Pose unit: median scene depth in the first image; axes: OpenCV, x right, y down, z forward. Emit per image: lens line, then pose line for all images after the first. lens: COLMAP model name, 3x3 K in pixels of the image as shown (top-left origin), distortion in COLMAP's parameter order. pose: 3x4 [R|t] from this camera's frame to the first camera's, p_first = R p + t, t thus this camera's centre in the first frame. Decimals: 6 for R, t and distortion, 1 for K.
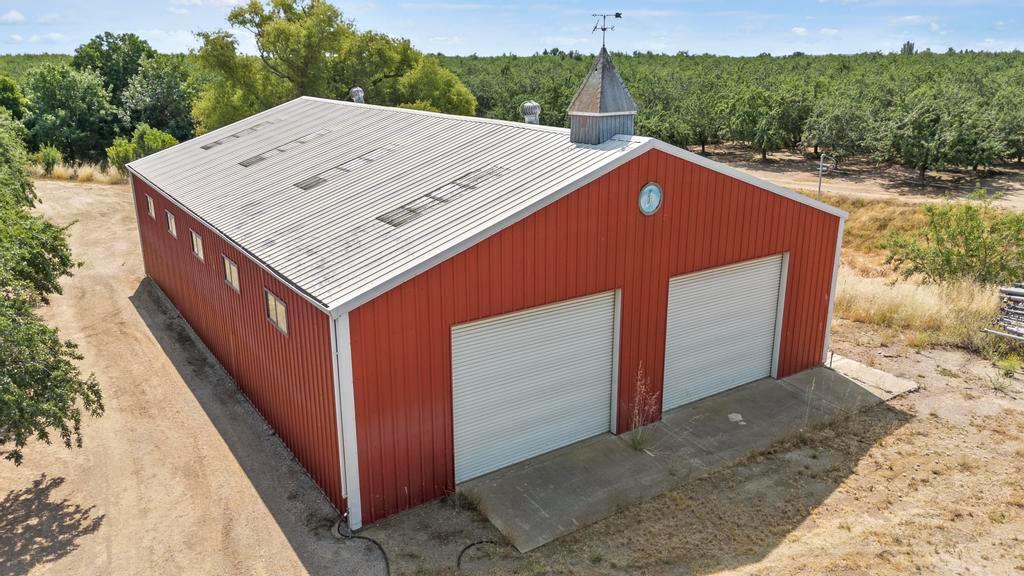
lens RADIAL K [[753.2, 0, 512.0], [0, 753.2, 288.0], [0, 0, 1]] dist [0.060563, -0.078857]
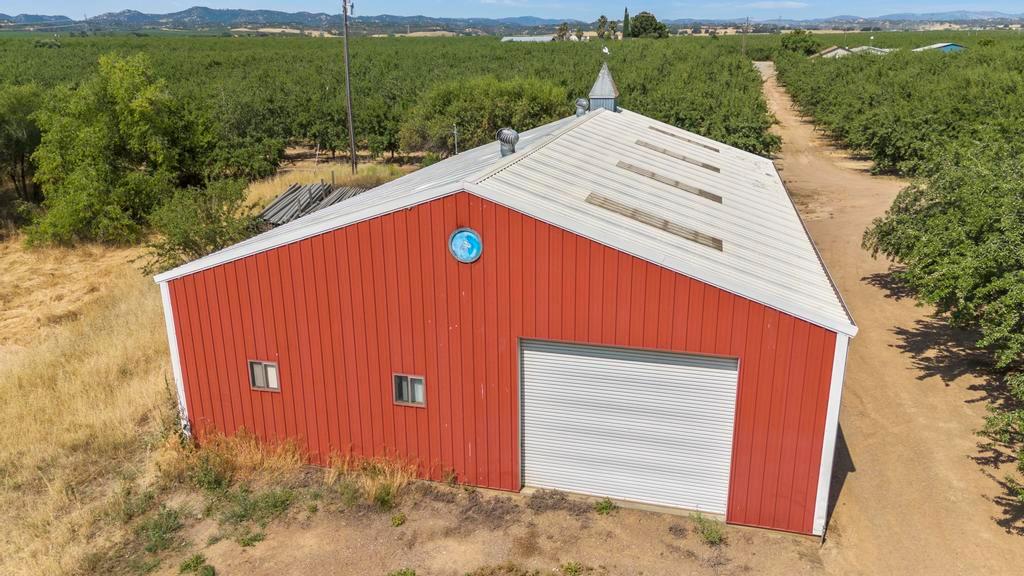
lens RADIAL K [[749.9, 0, 512.0], [0, 749.9, 288.0], [0, 0, 1]] dist [0.028374, 0.000205]
pose [[-0.662172, -0.220420, 0.716200, -0.737148], [0.225230, 0.853023, 0.470769, -0.473100], [-0.714702, 0.473040, -0.515203, 1.465818]]
